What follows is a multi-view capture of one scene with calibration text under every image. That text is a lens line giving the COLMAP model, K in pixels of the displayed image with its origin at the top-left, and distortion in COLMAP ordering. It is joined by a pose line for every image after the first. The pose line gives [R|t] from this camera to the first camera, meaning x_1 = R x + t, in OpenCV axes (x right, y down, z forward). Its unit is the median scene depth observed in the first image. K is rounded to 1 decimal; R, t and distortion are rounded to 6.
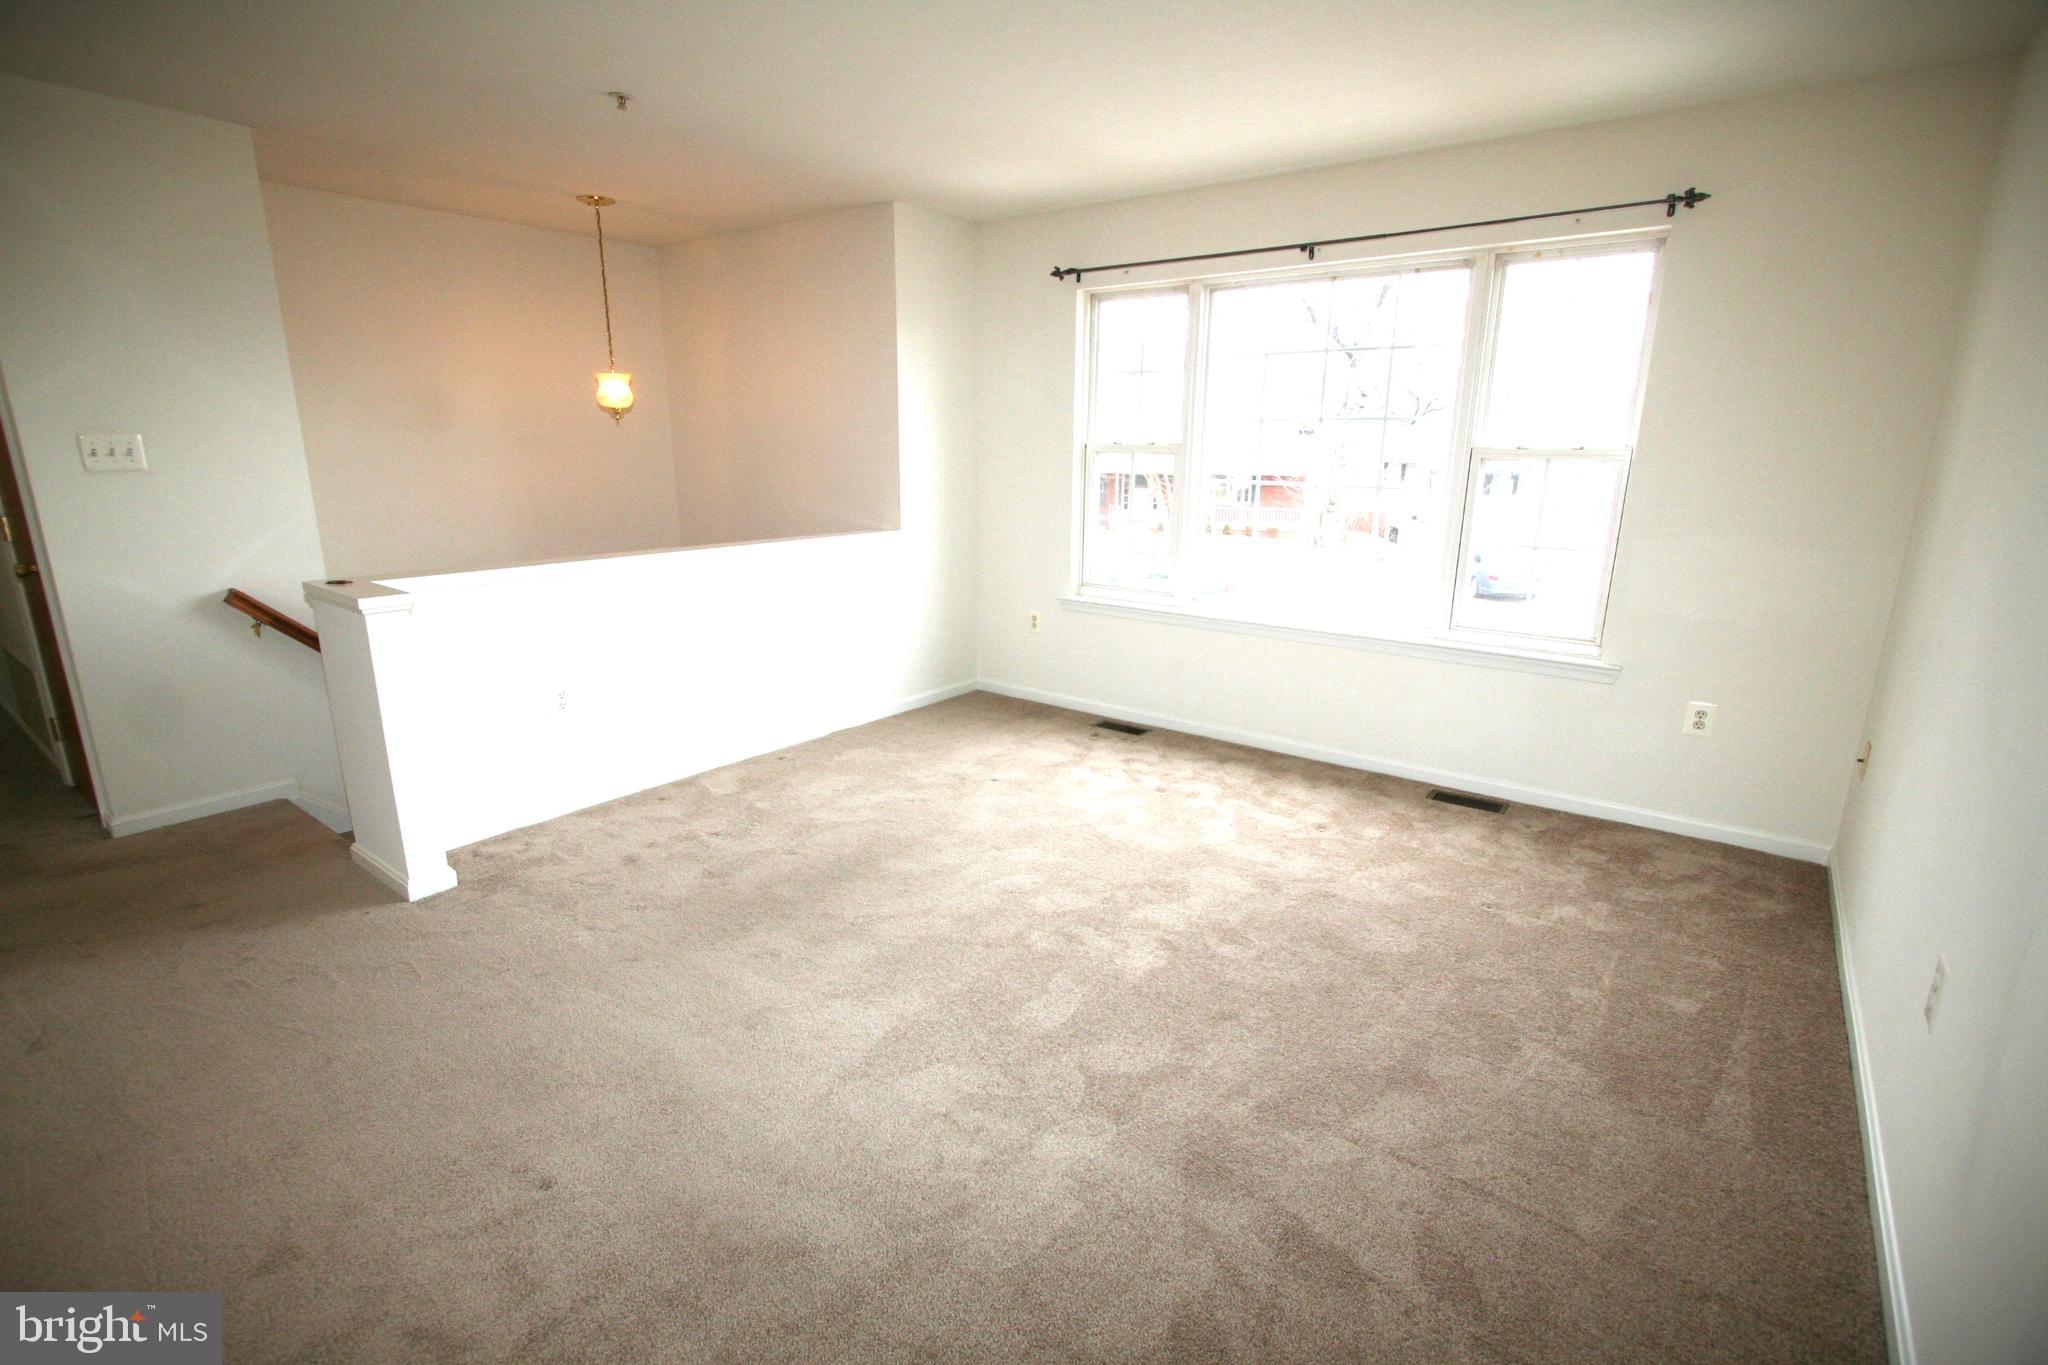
lens RADIAL K [[927.1, 0, 1024.0], [0, 927.1, 682.5], [0, 0, 1]] dist [0.001579, 0.000168]
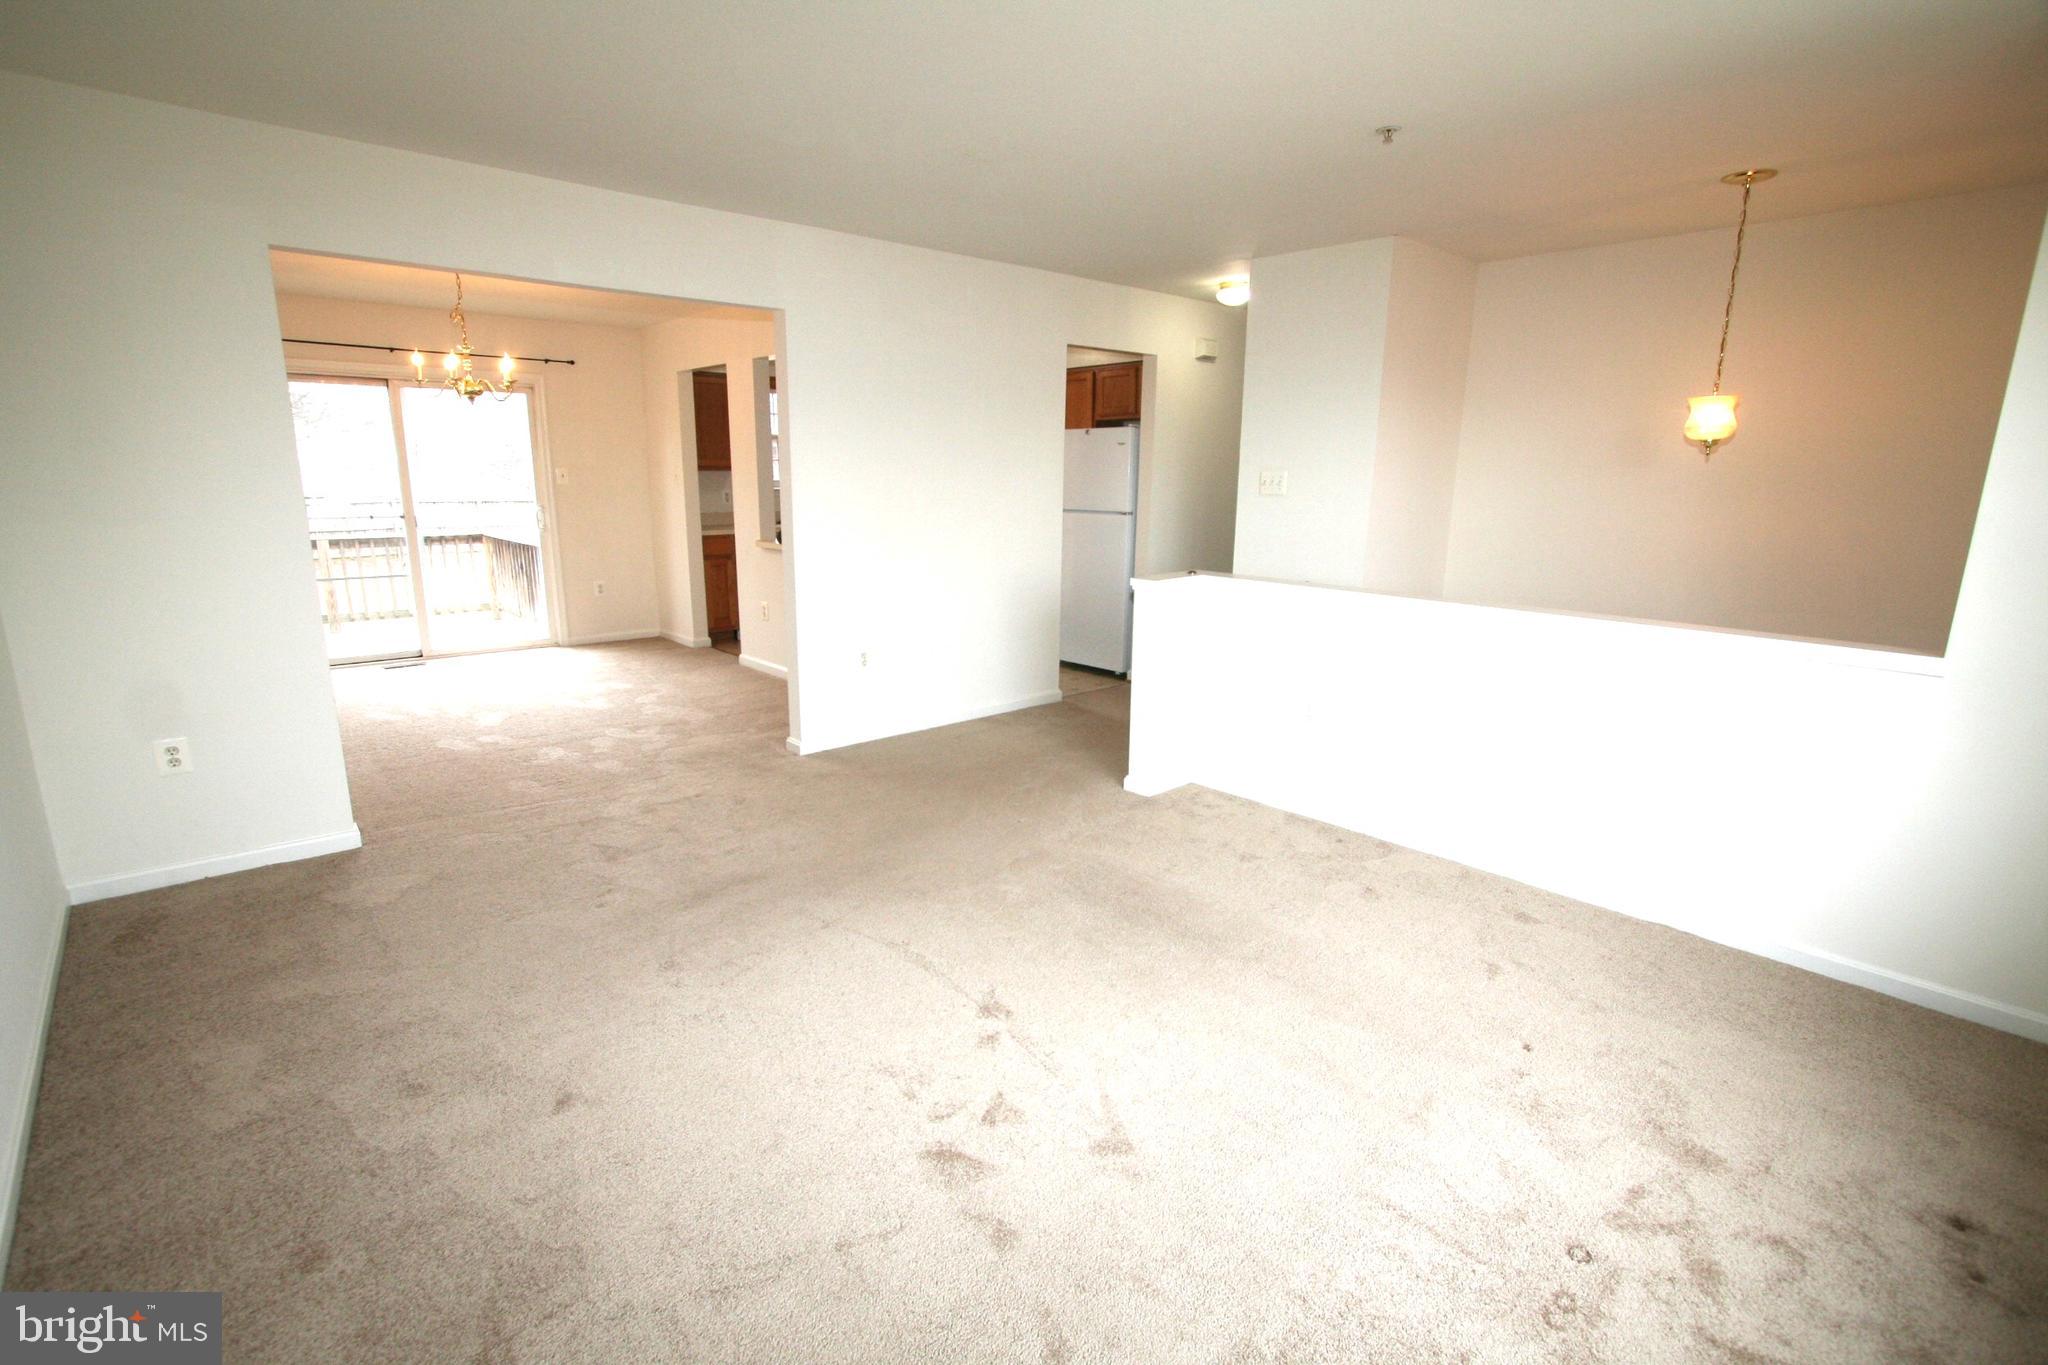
lens RADIAL K [[955.0, 0, 1010.8], [0, 955.0, 680.9], [0, 0, 1]] dist [-0.000016, -0.000252]
pose [[-0.158885, 0.211722, -0.964329, 0.555842], [-0.261959, 0.932687, 0.247936, -0.177596], [0.951910, 0.292008, -0.092728, 0.669702]]
